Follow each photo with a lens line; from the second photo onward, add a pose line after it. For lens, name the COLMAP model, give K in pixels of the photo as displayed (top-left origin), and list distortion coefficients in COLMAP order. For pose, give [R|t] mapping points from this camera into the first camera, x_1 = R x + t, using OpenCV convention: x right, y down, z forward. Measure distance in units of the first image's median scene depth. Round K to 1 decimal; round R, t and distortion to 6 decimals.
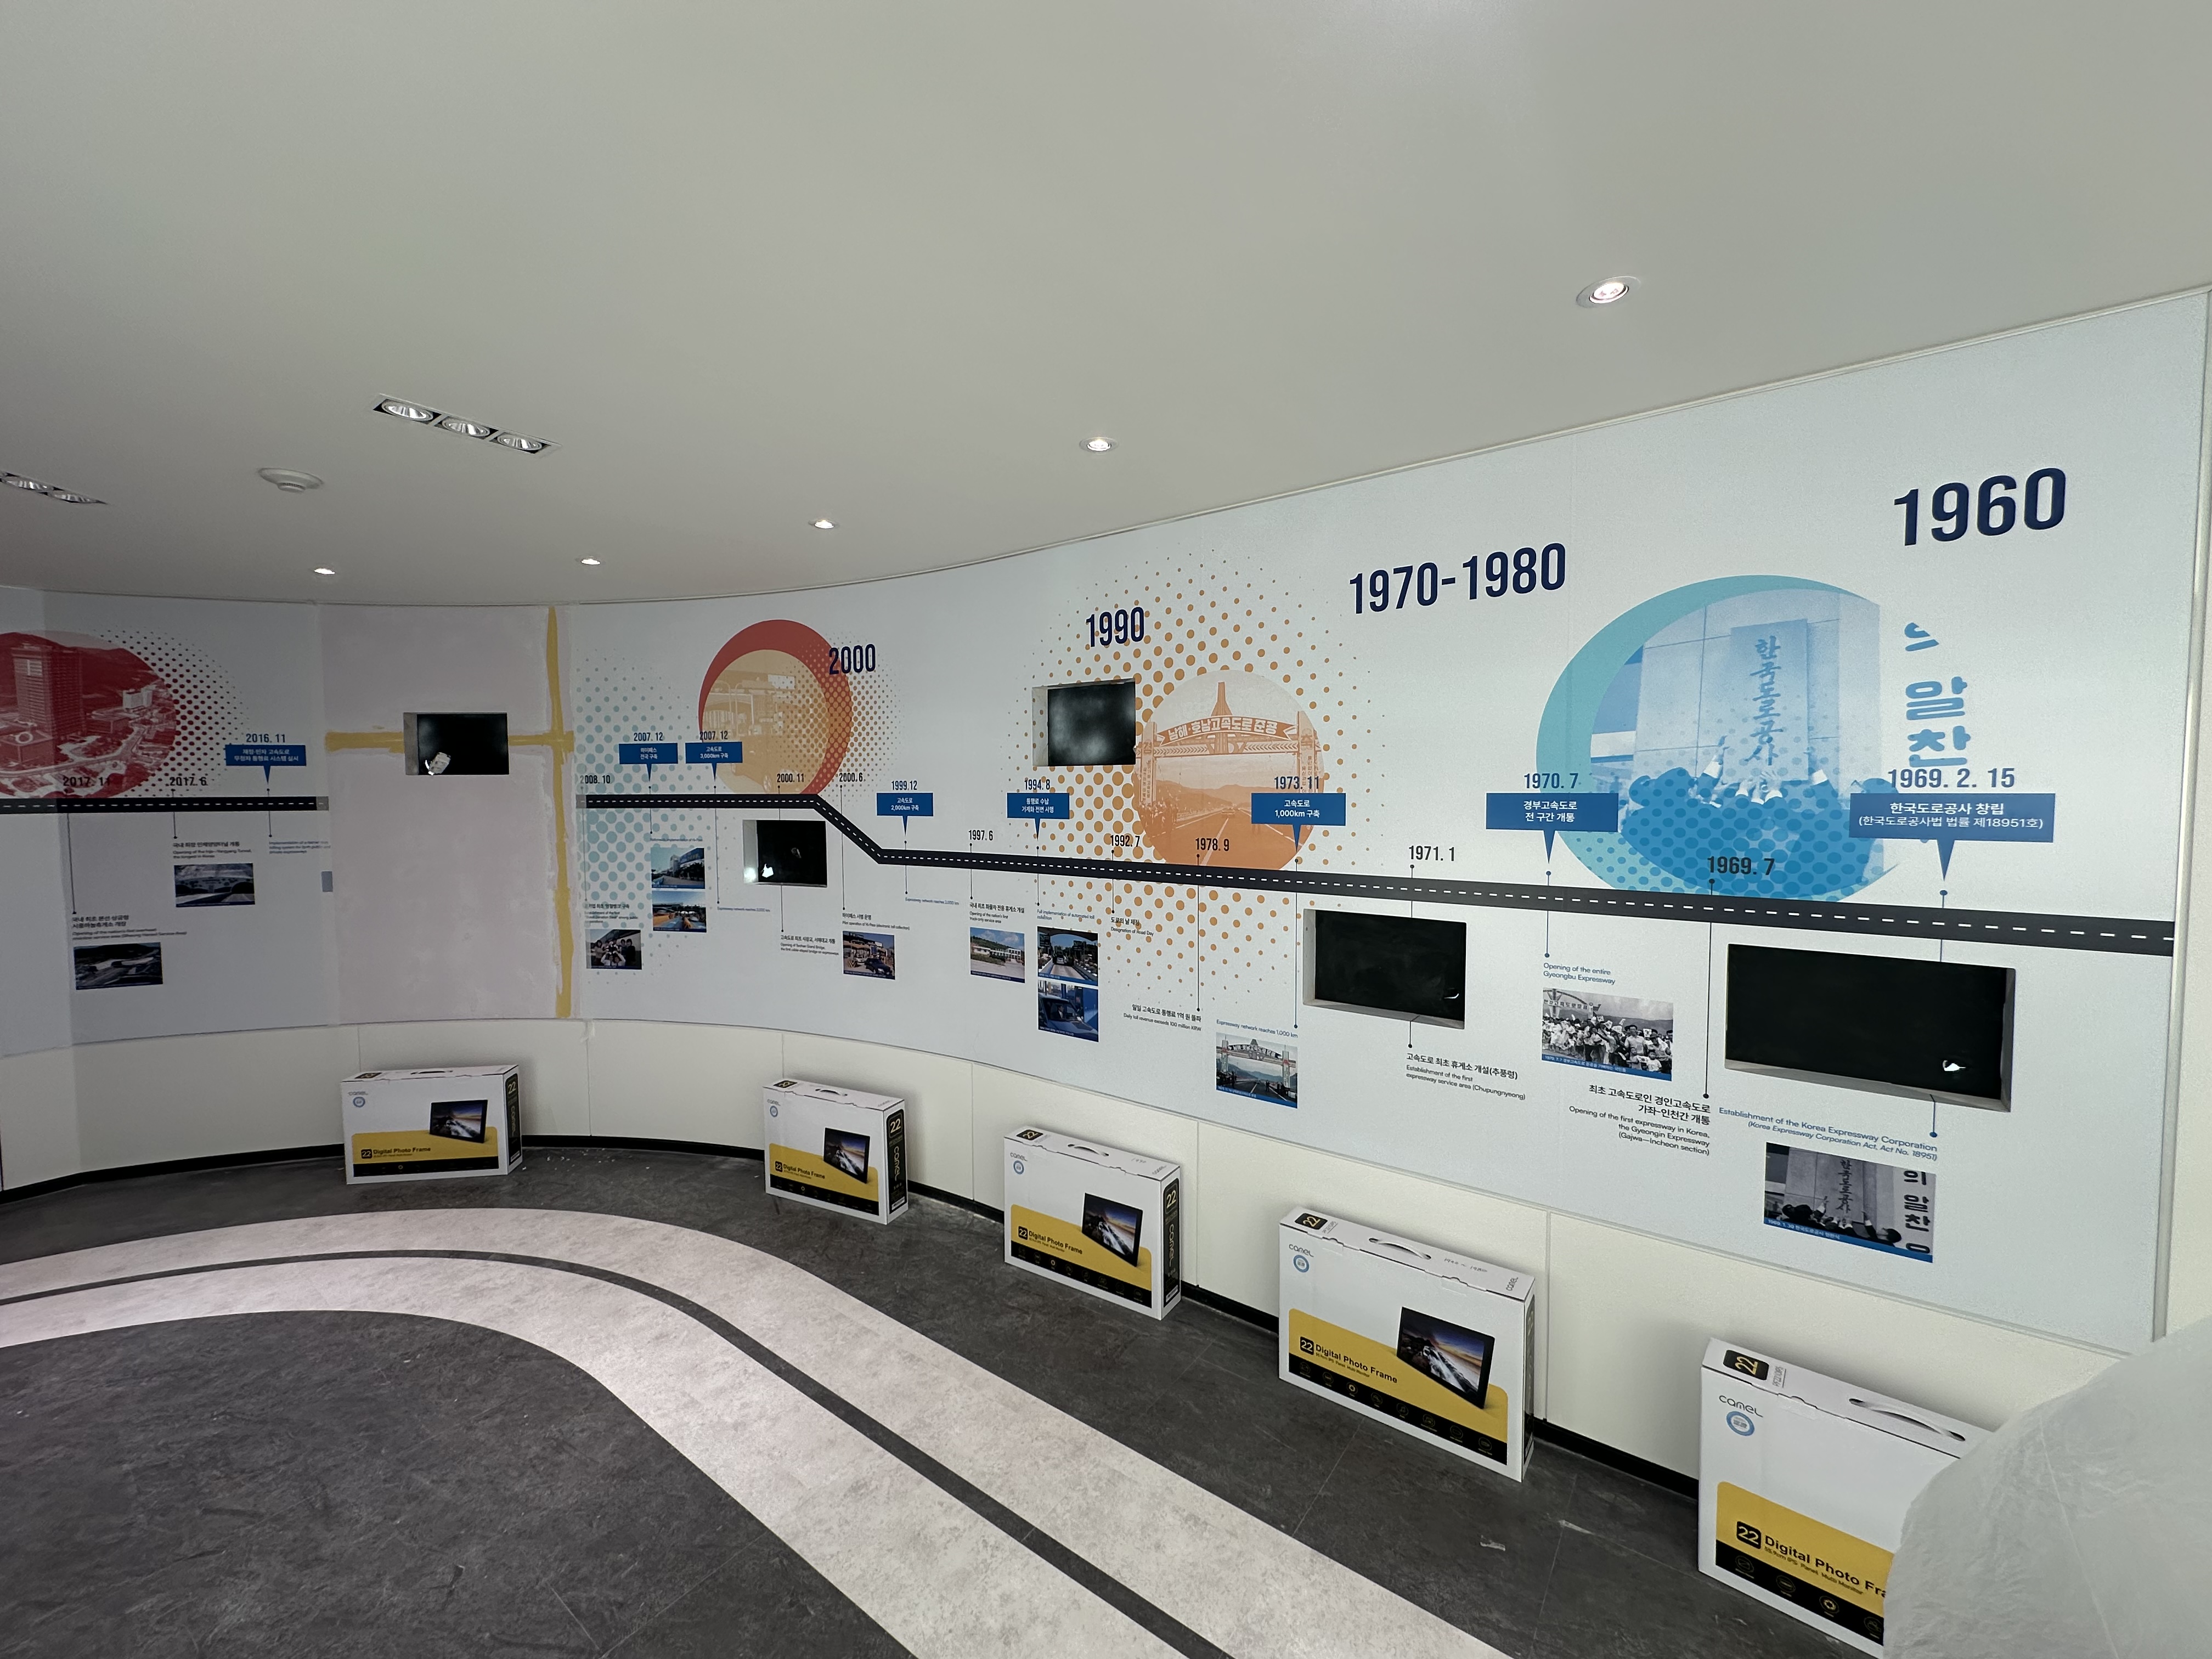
lens RADIAL K [[889.2, 0, 1106.3], [0, 889.2, 812.4], [0, 0, 1]] dist [0.015614, 0.000692]
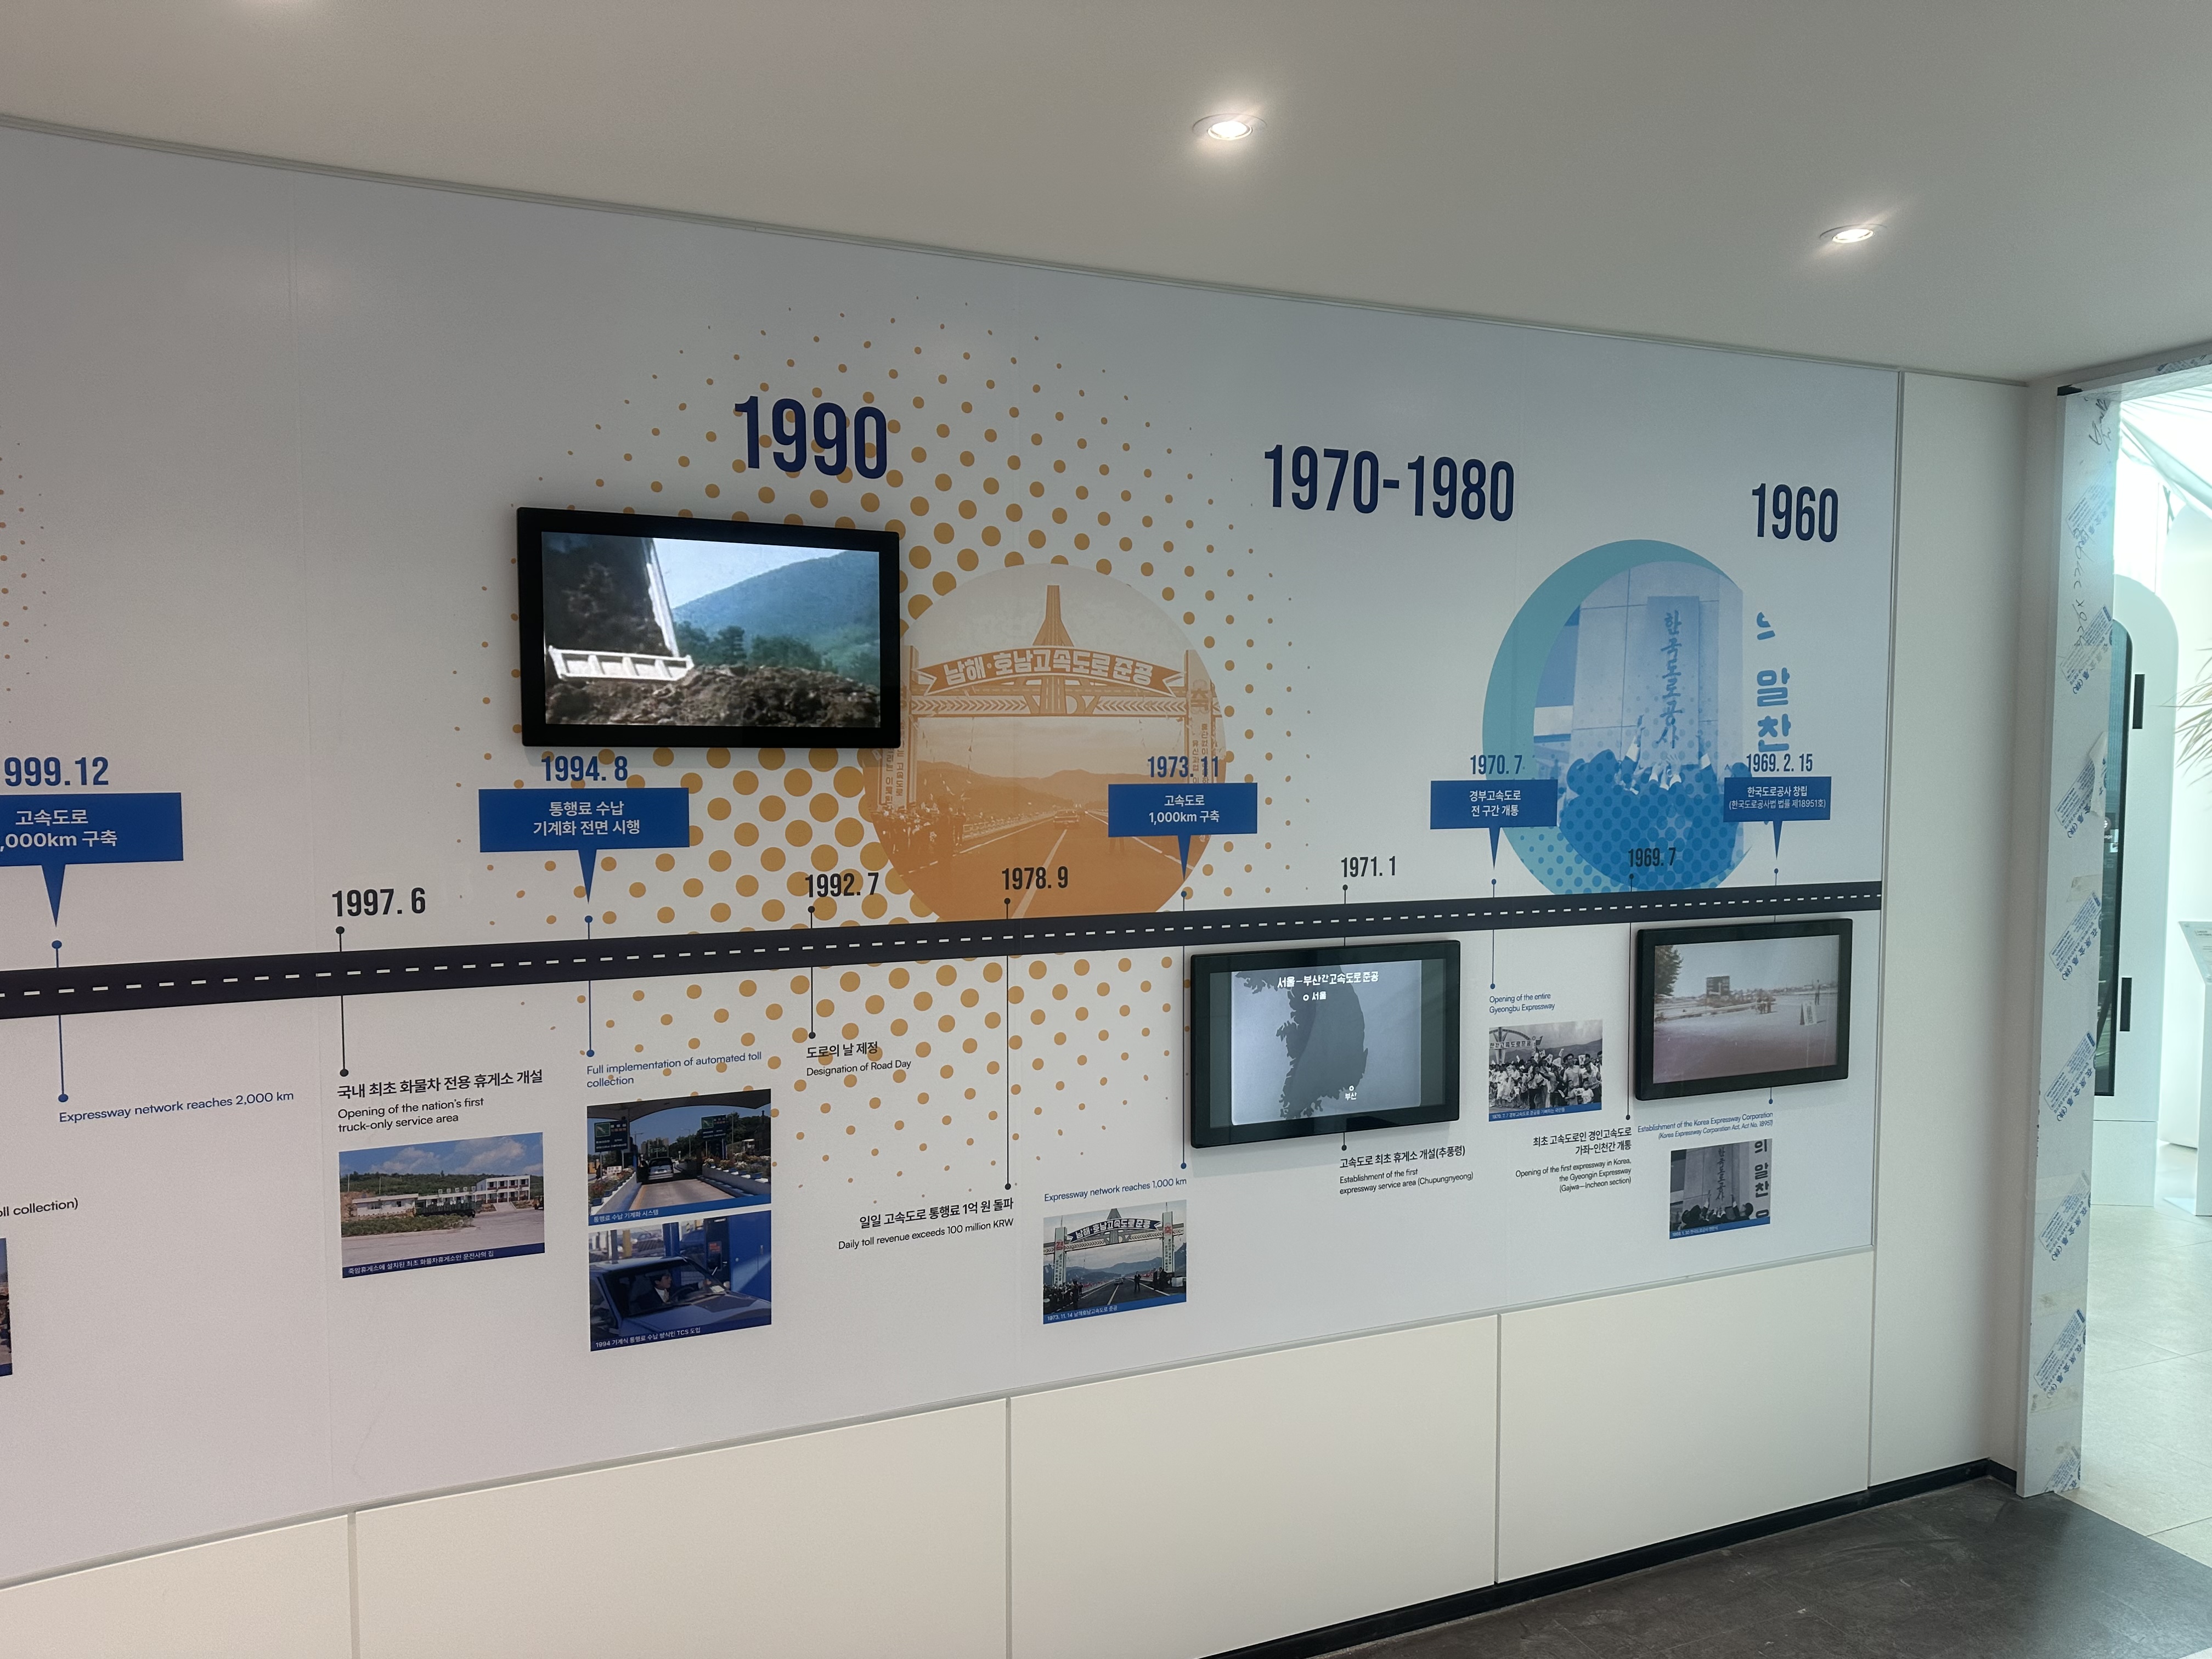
lens RADIAL K [[1513.2, 0, 1105.9], [0, 1513.2, 832.7], [0, 0, 1]] dist [0.099065, -0.010446]
pose [[0.511198, -0.033447, 0.858812, -0.751050], [0.028244, 0.999357, 0.022109, -0.013343], [-0.858999, 0.012954, 0.511814, 0.547237]]
